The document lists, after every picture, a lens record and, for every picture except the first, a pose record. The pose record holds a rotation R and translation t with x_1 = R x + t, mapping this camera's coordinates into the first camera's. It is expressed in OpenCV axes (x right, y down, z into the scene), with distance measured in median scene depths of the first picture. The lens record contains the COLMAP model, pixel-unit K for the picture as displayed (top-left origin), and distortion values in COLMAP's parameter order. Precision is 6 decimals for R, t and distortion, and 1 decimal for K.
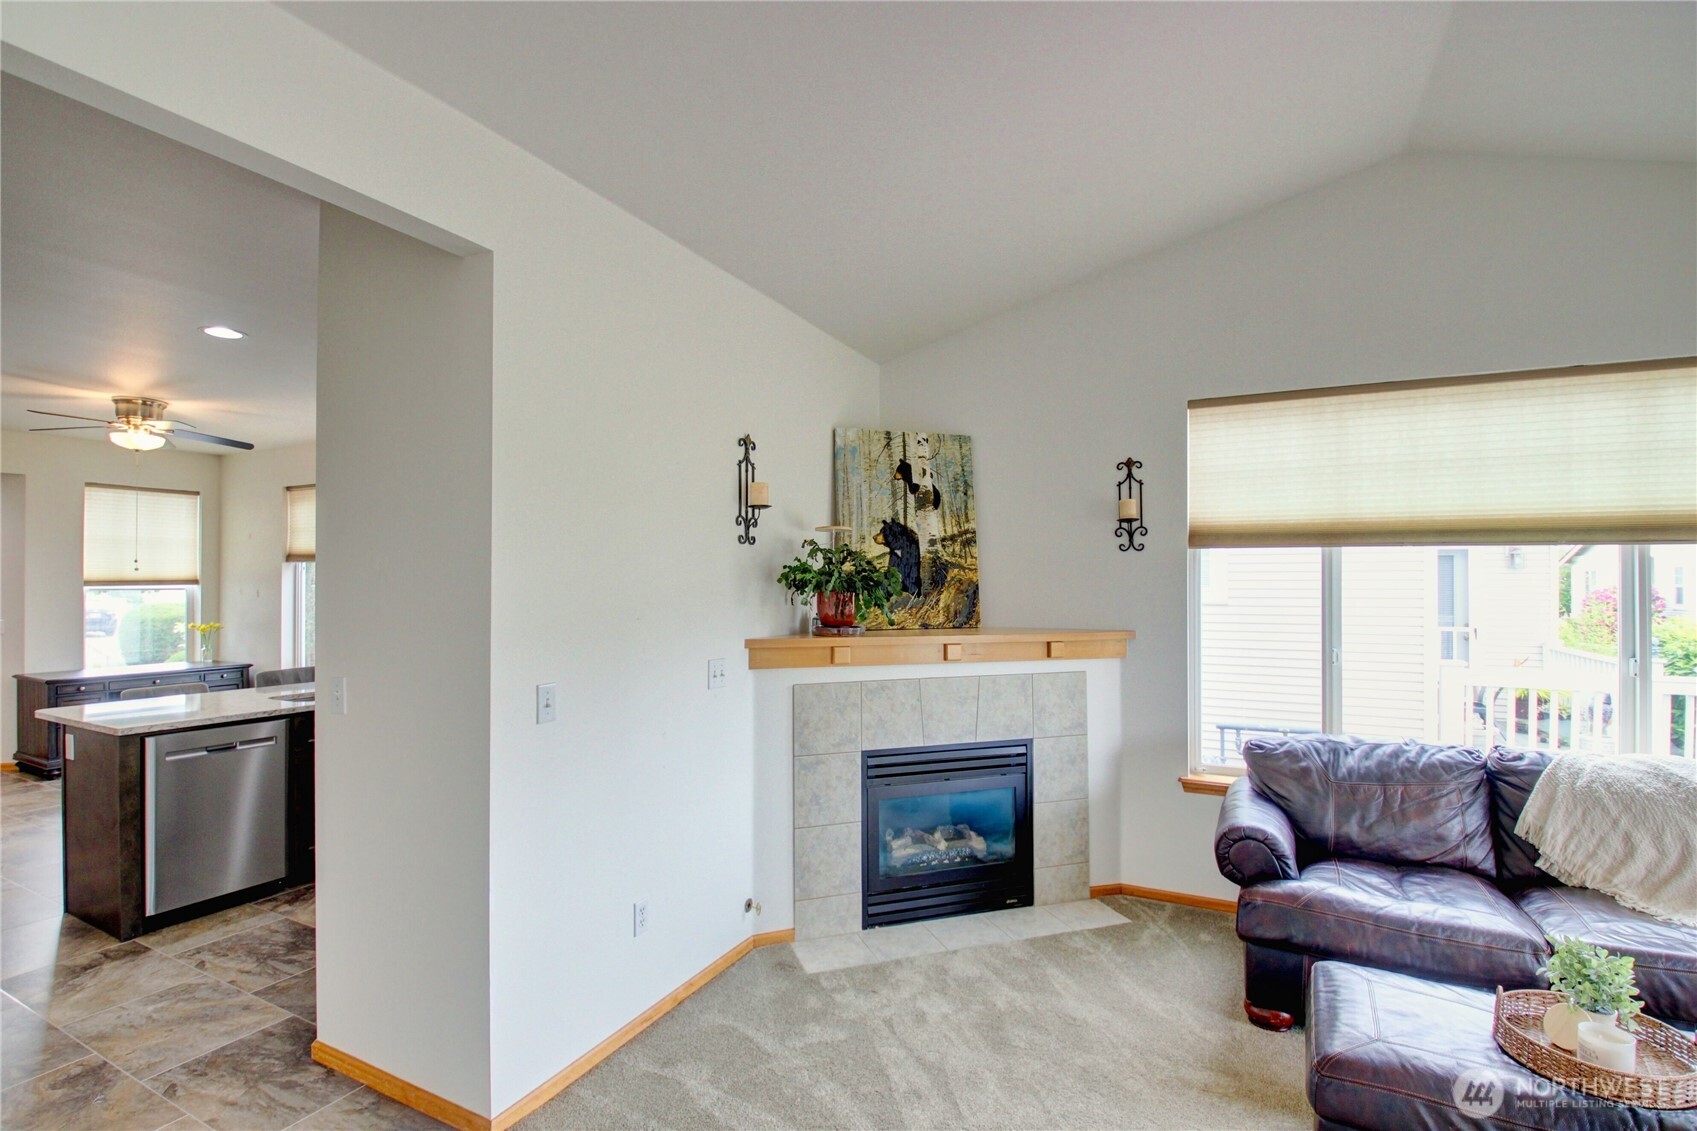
lens RADIAL K [[786.9, 0, 837.0], [0, 786.9, 575.3], [0, 0, 1]] dist [0.000870, -0.016940]
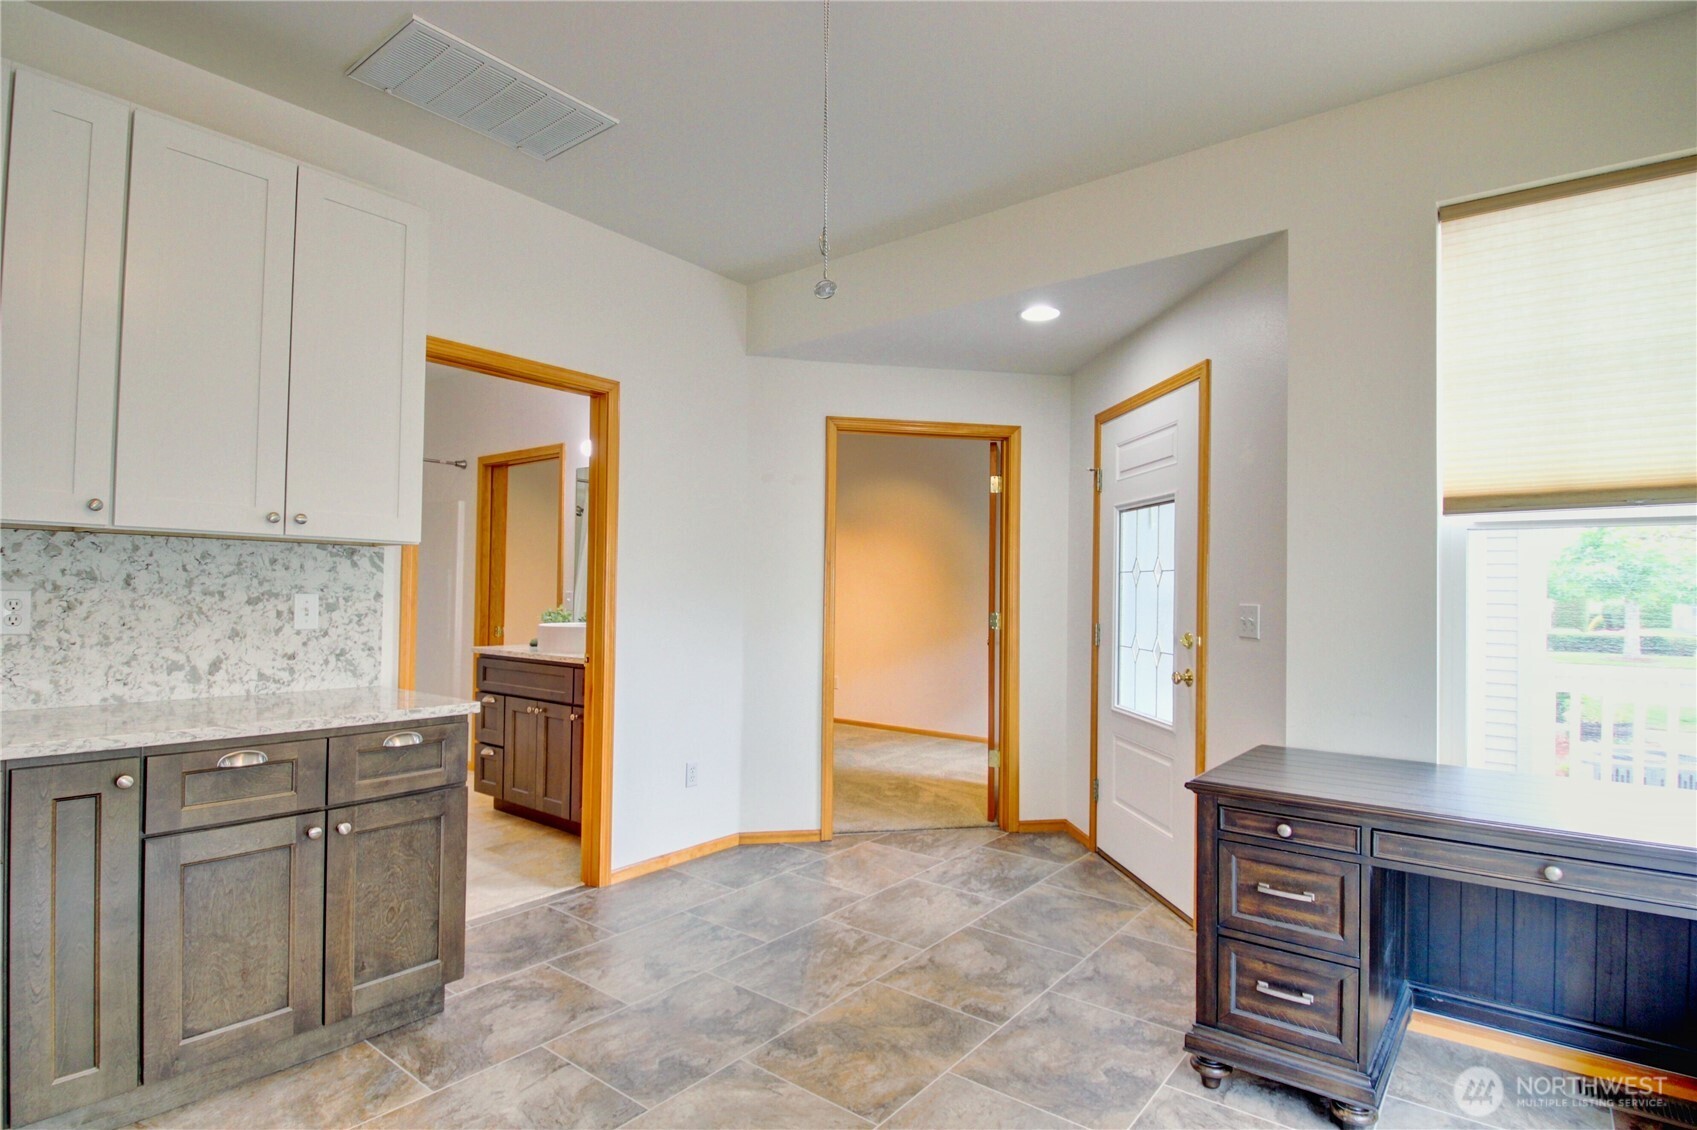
lens RADIAL K [[869.9, 0, 836.0], [0, 869.9, 574.3], [0, 0, 1]] dist [0.006946, -0.021600]
pose [[-0.199806, -0.019182, -0.979648, -1.020181], [-0.004601, 0.999816, -0.018639, 0.088242], [0.979825, 0.000783, -0.199857, 1.513800]]
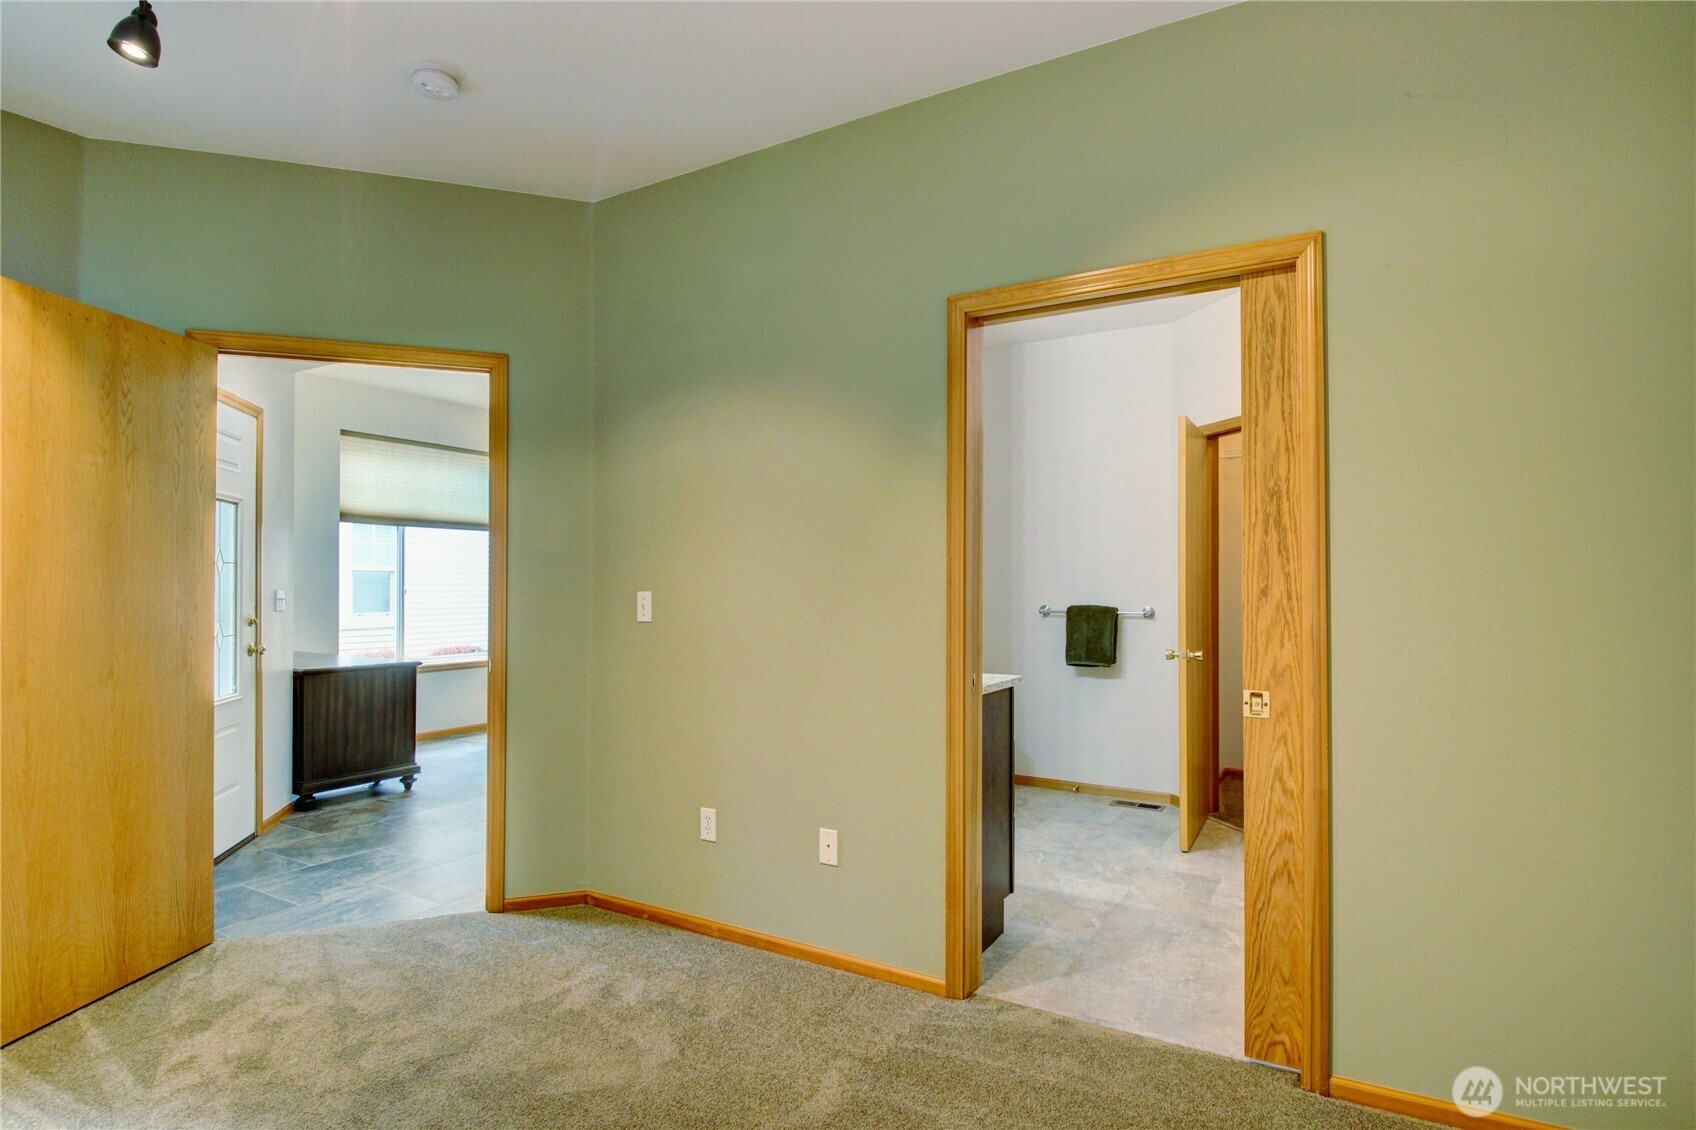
lens RADIAL K [[893.9, 0, 833.0], [0, 893.9, 577.8], [0, 0, 1]] dist [-0.015245, -0.010015]
pose [[0.059663, 0.010893, 0.998159, -3.120404], [-0.012784, 0.999867, -0.010147, 0.085851], [-0.998137, -0.012155, 0.059794, 0.852940]]
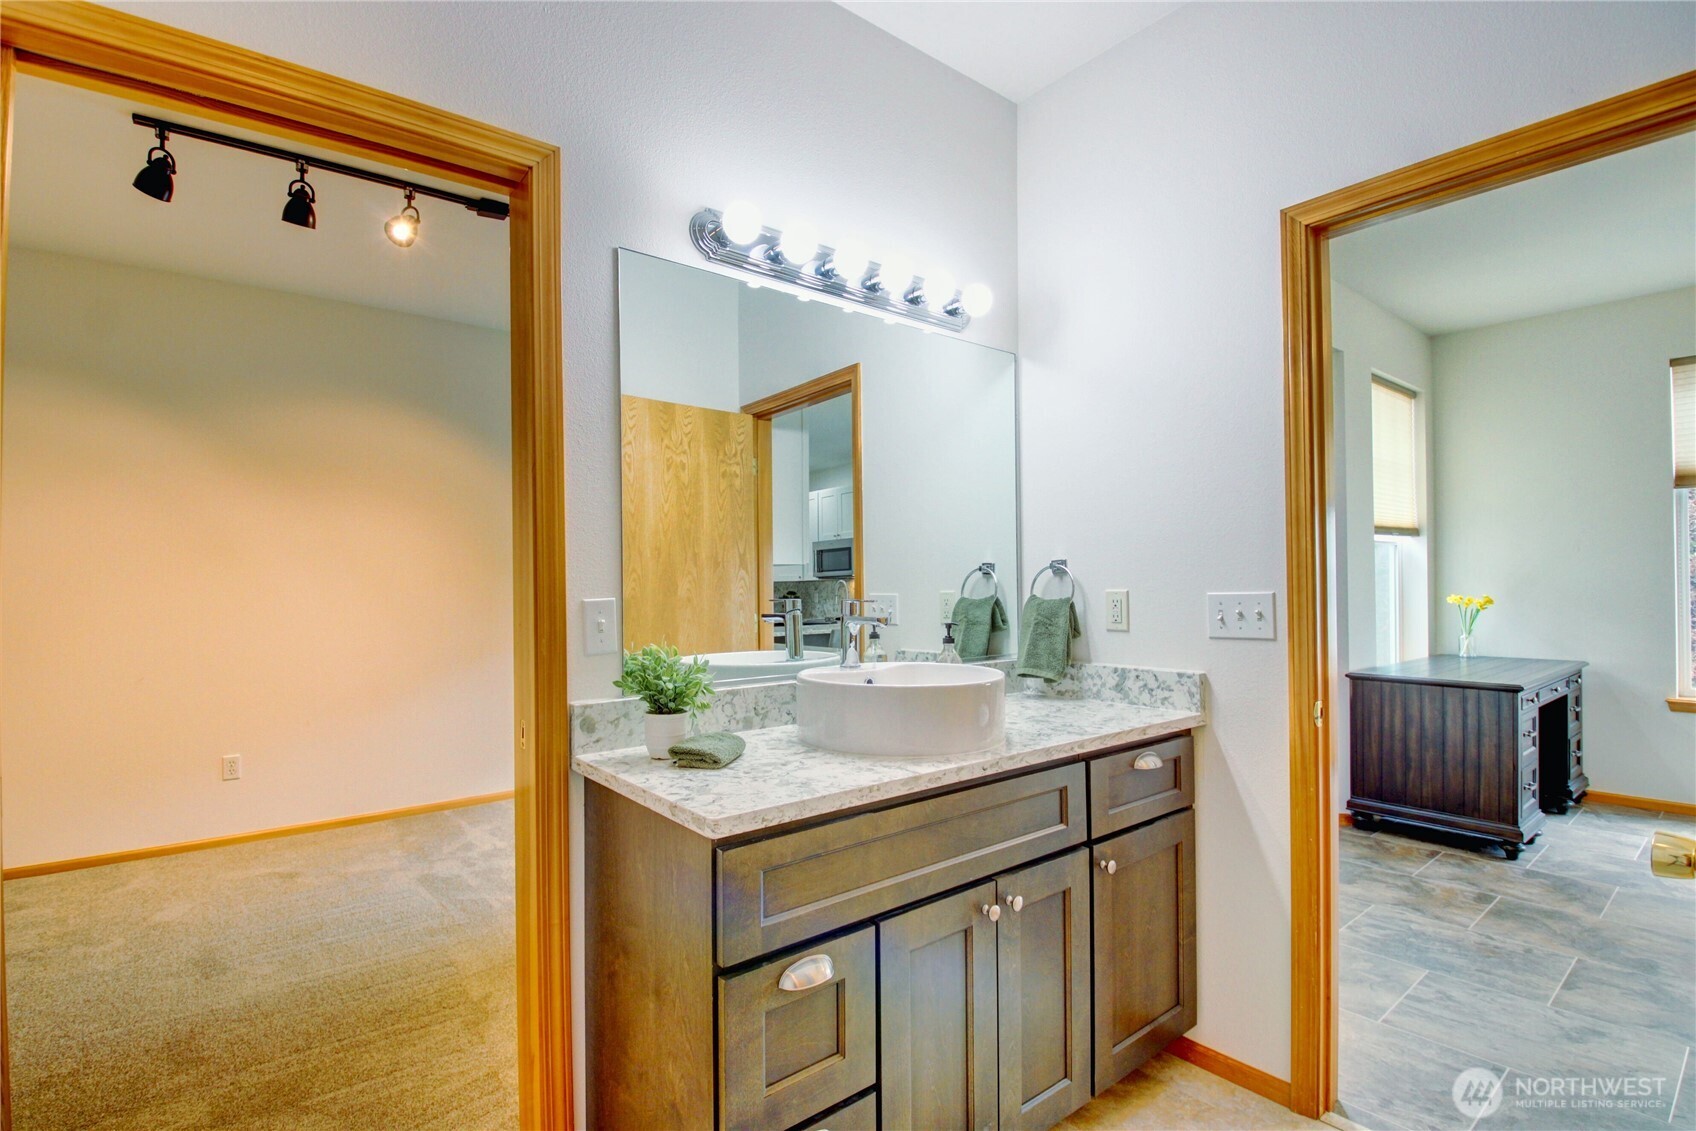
lens RADIAL K [[786.4, 0, 845.1], [0, 786.4, 574.5], [0, 0, 1]] dist [0.000870, -0.016940]
pose [[0.910987, -0.014367, -0.412186, -2.021291], [0.014104, 0.999894, -0.003680, 0.079652], [0.412195, -0.002460, 0.911092, 0.453401]]
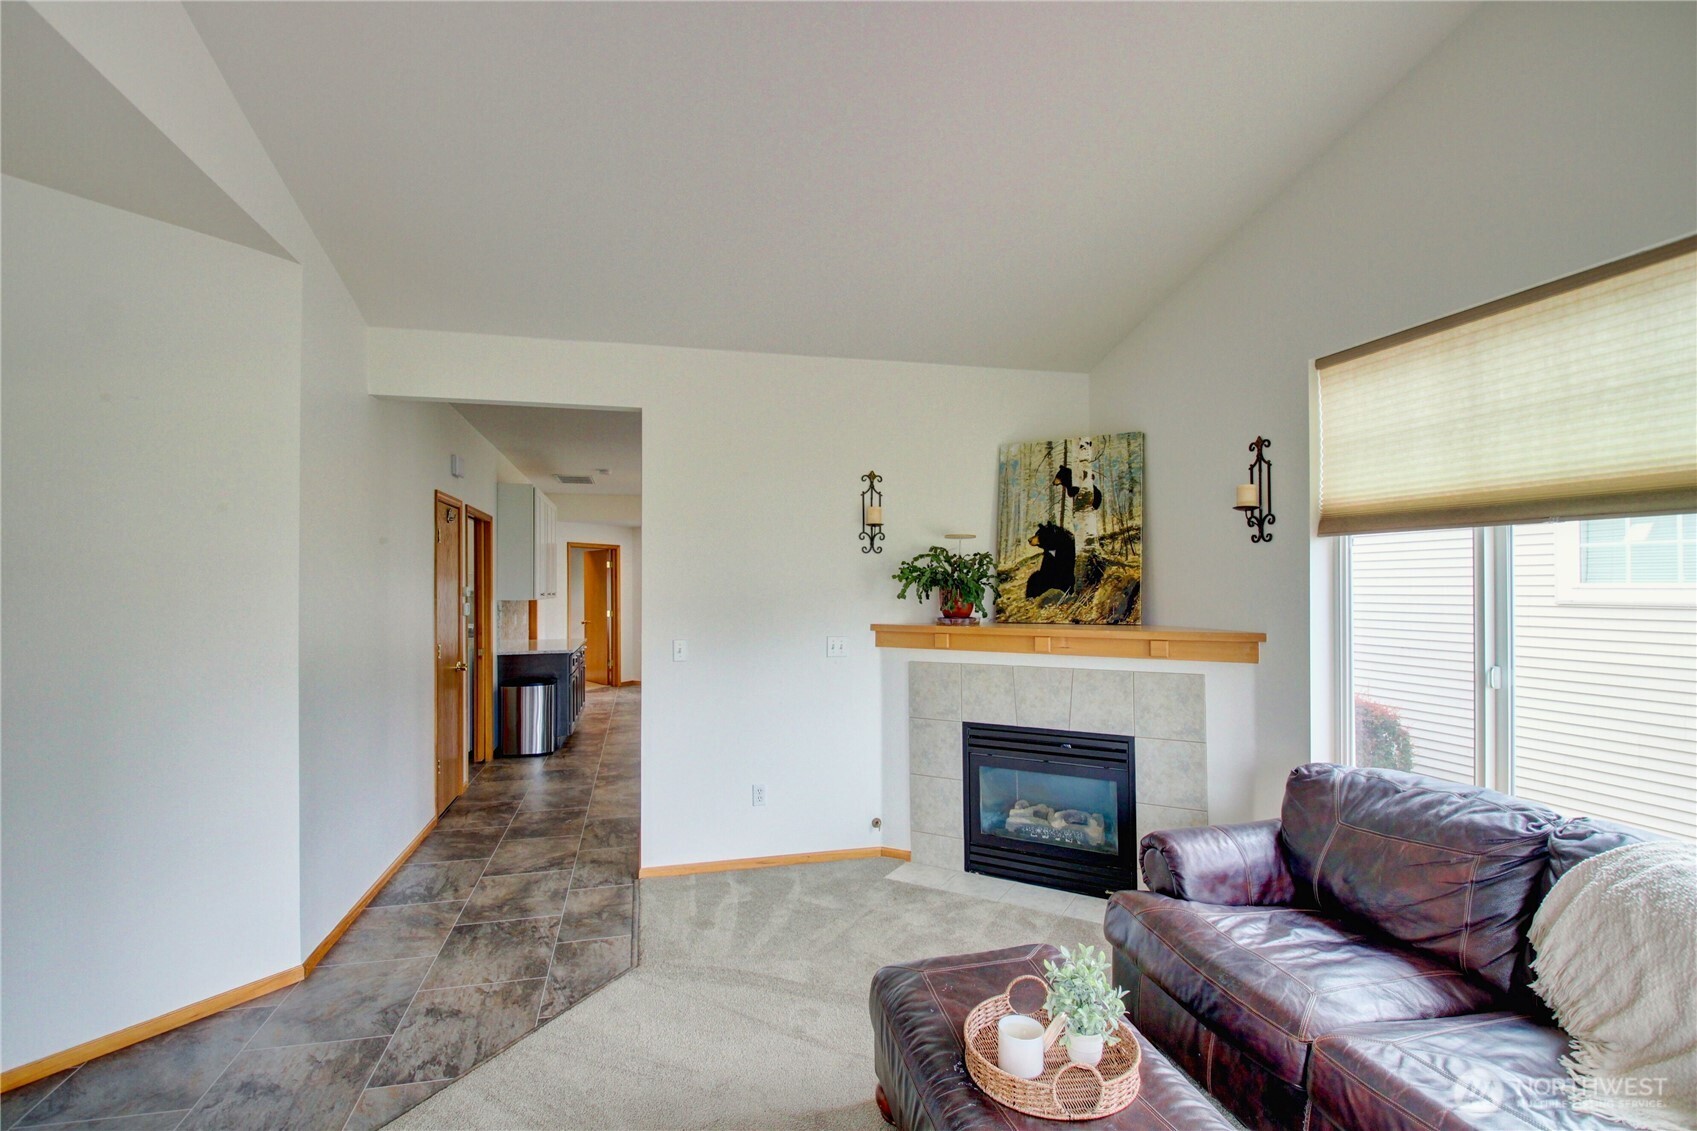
lens RADIAL K [[786.9, 0, 838.4], [0, 786.9, 572.3], [0, 0, 1]] dist [0.000870, -0.016940]
pose [[0.656226, -0.015108, -0.754413, 0.754214], [0.012020, 0.999882, -0.009568, 0.005393], [0.754469, -0.002789, 0.656330, 0.067217]]
